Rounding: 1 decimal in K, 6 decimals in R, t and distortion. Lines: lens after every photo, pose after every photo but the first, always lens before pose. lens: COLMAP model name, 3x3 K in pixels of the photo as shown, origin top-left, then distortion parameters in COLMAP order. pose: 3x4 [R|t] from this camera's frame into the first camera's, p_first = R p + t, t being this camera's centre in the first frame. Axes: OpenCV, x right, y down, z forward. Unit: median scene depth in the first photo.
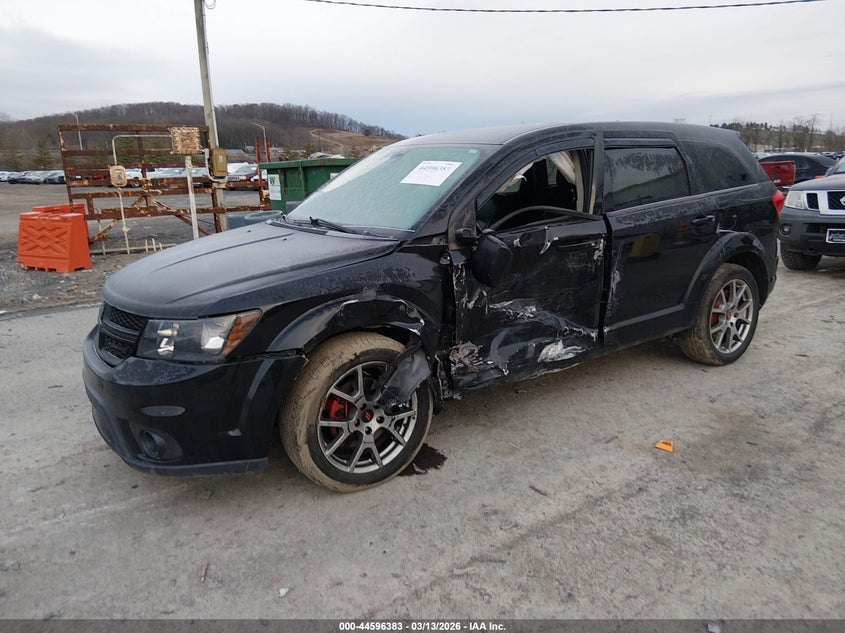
lens RADIAL K [[729.3, 0, 422.5], [0, 729.3, 316.5], [0, 0, 1]] dist [-0.000172, -0.004042]
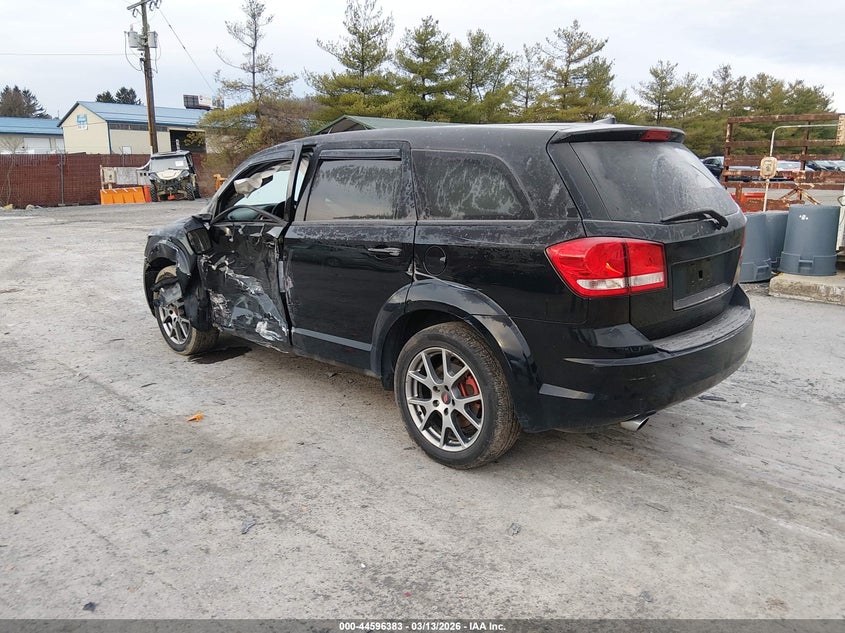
lens RADIAL K [[729.3, 0, 422.5], [0, 729.3, 316.5], [0, 0, 1]] dist [-0.000172, -0.004042]
pose [[0.086978, 0.232752, -0.968639, 1.331080], [-0.201472, 0.956342, 0.211706, -0.272463], [0.975625, 0.176739, 0.130074, 1.071058]]
